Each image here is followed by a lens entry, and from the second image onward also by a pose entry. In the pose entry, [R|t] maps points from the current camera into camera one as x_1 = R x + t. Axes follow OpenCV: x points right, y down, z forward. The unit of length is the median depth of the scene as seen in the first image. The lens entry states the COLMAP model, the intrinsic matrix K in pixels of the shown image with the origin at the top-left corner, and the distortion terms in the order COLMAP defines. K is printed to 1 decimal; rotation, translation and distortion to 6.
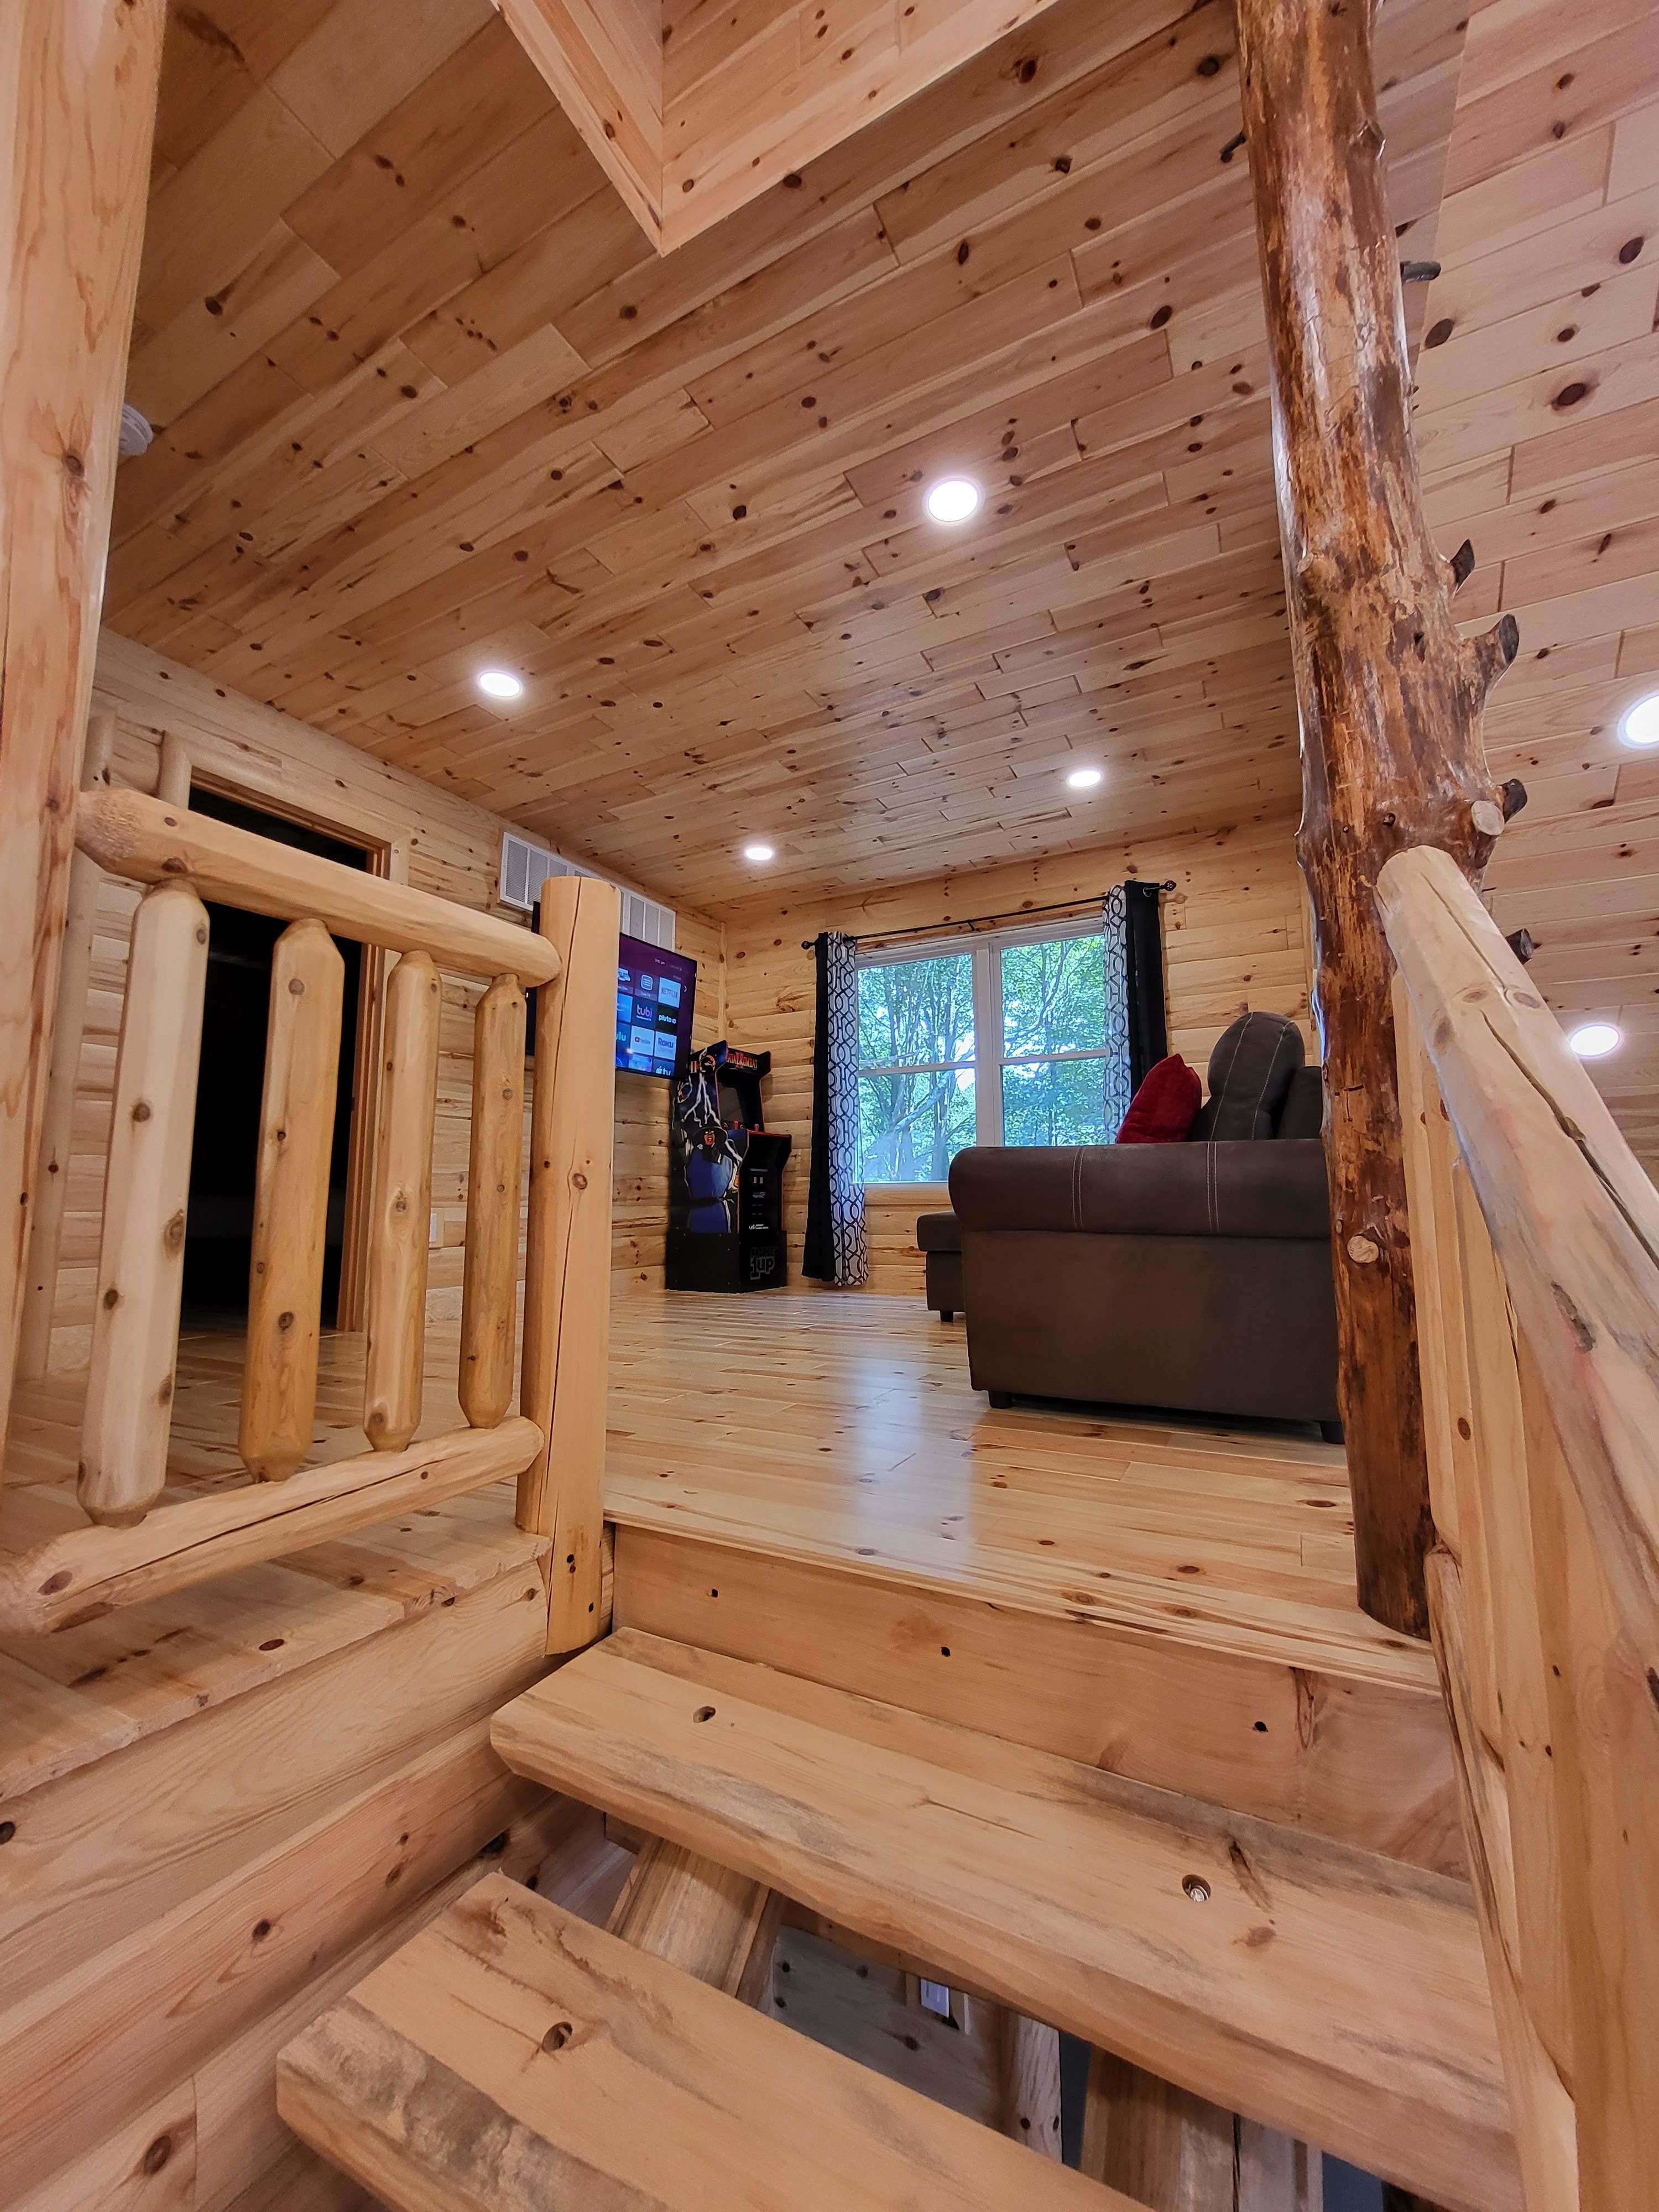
lens RADIAL K [[868.8, 0, 829.5], [0, 868.8, 1106.0], [0, 0, 1]] dist [-0.004264, 0.000817]
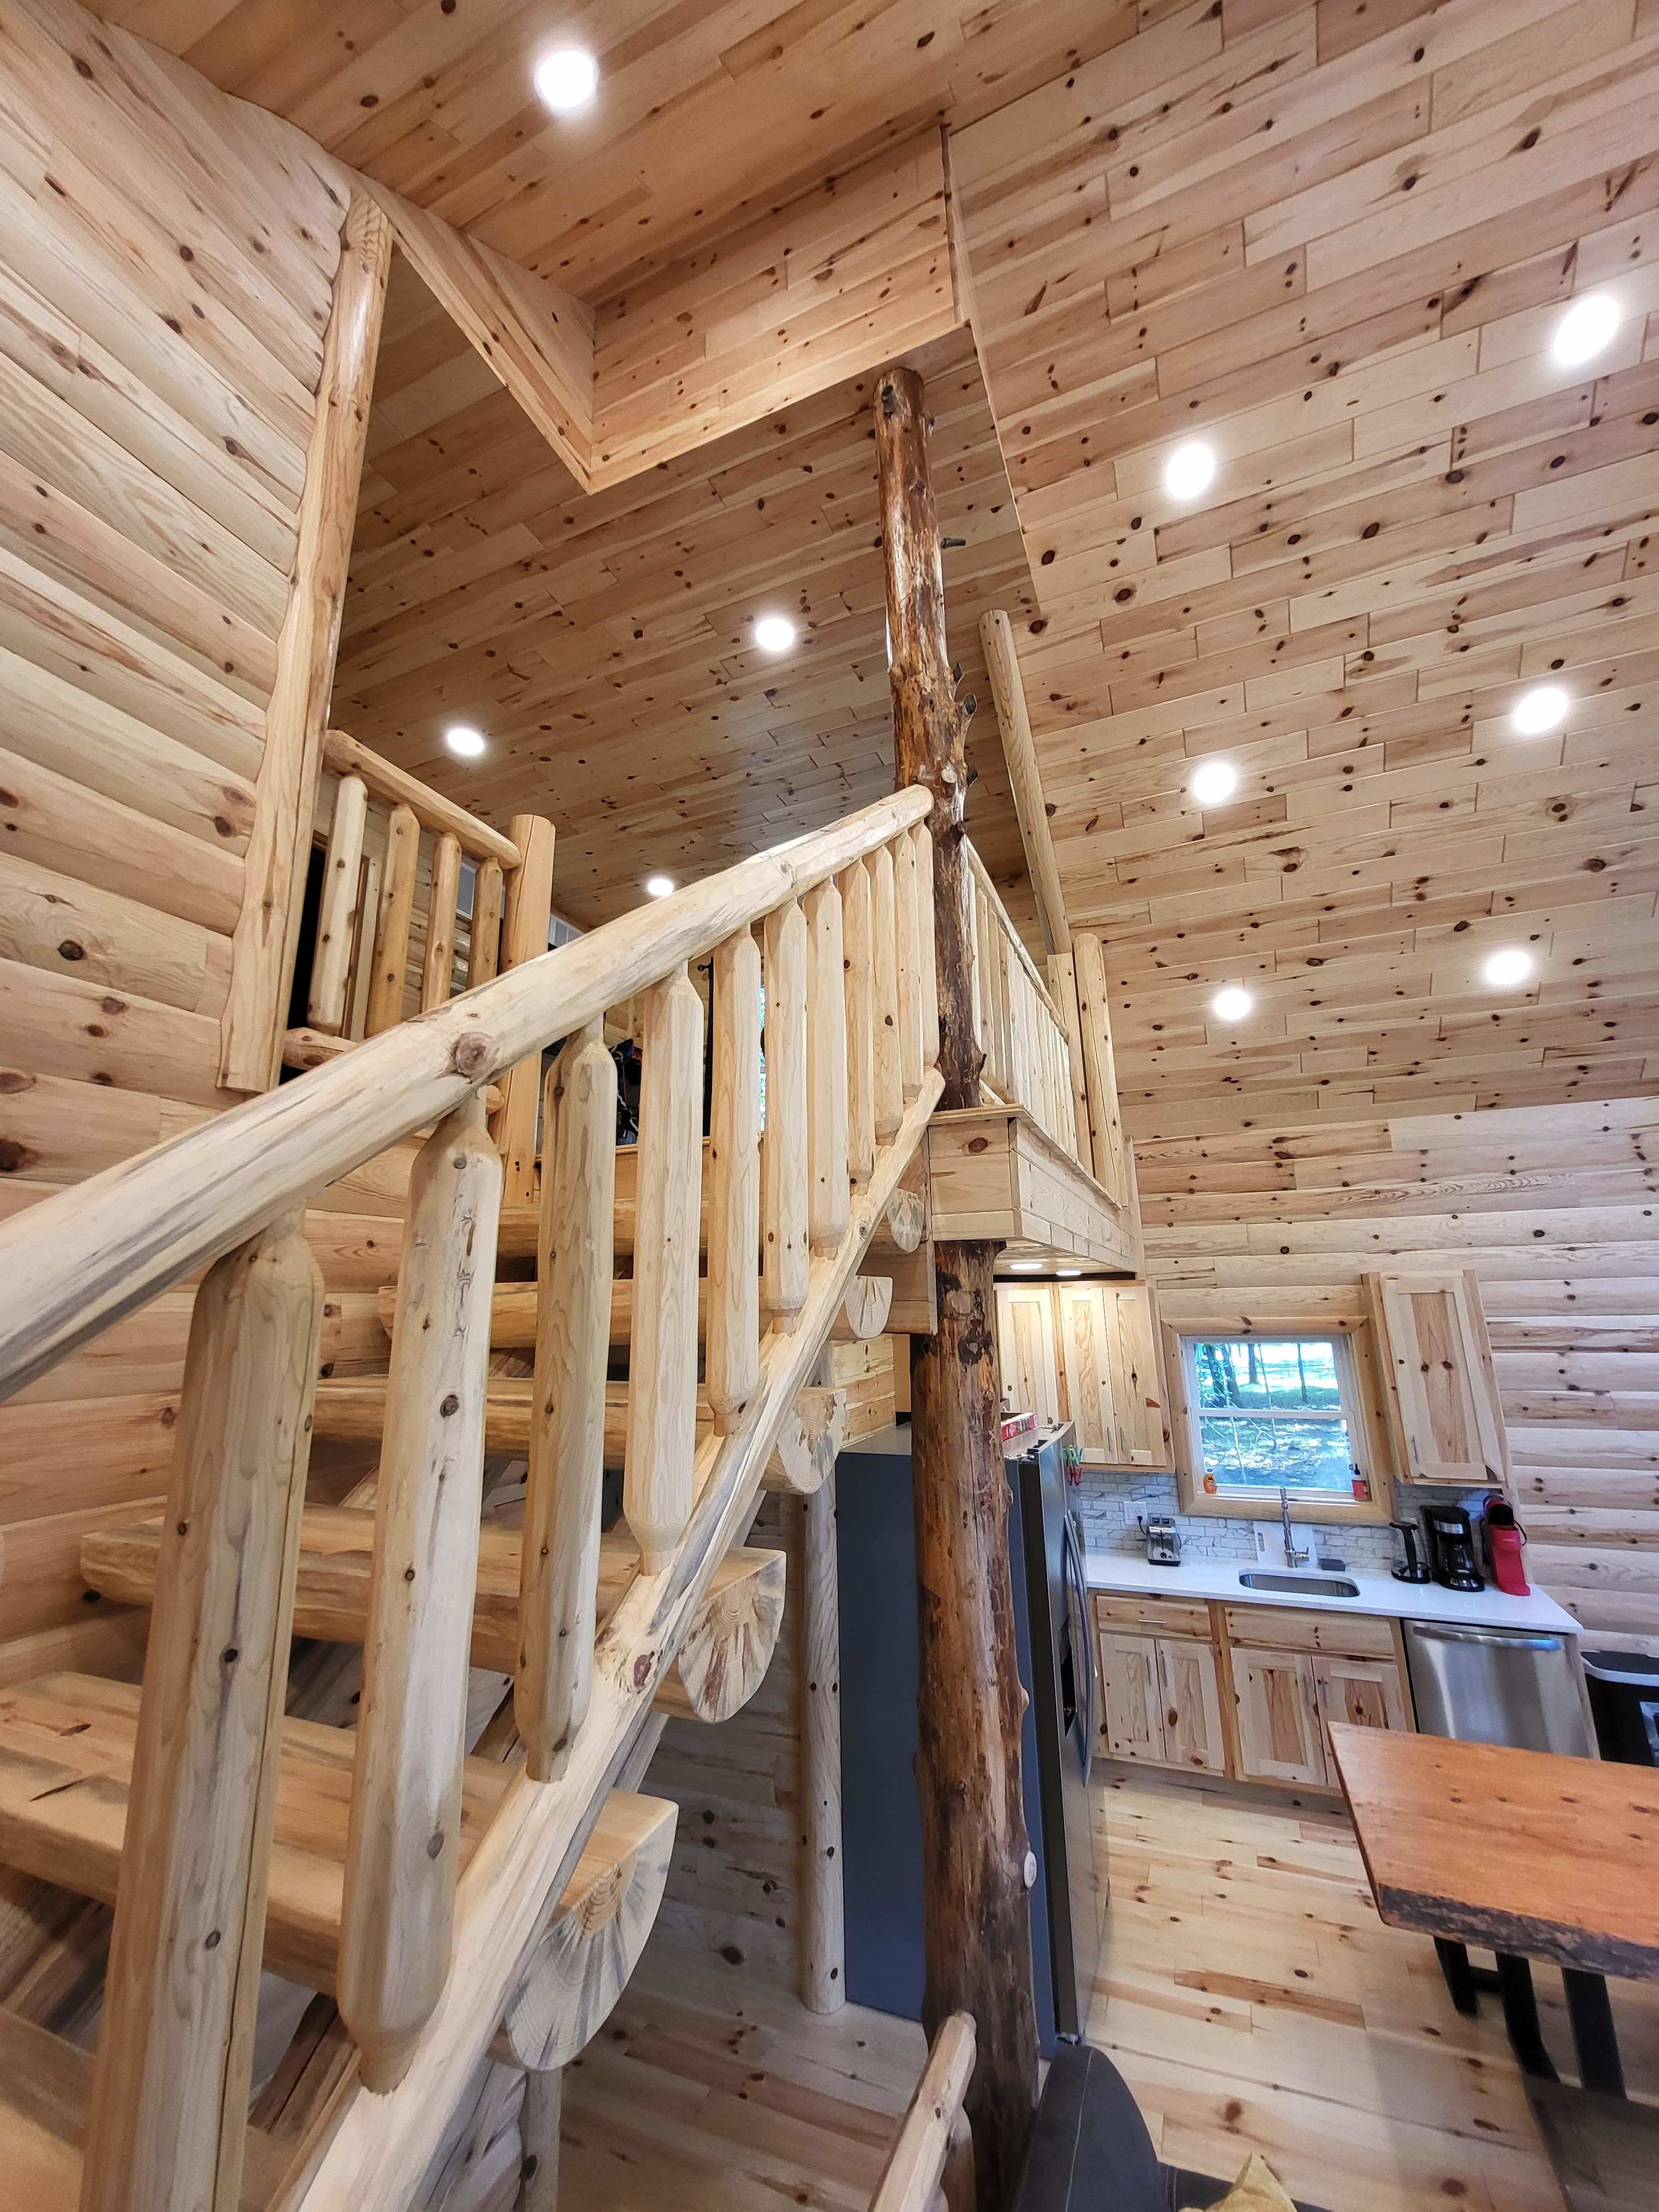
lens RADIAL K [[875.1, 0, 829.5], [0, 875.1, 1106.0], [0, 0, 1]] dist [0.000967, -0.000136]
pose [[0.996227, 0.005707, 0.086600, 0.122422], [0.004091, 0.993638, -0.112551, 0.381756], [-0.086691, 0.112481, 0.989865, -0.557652]]
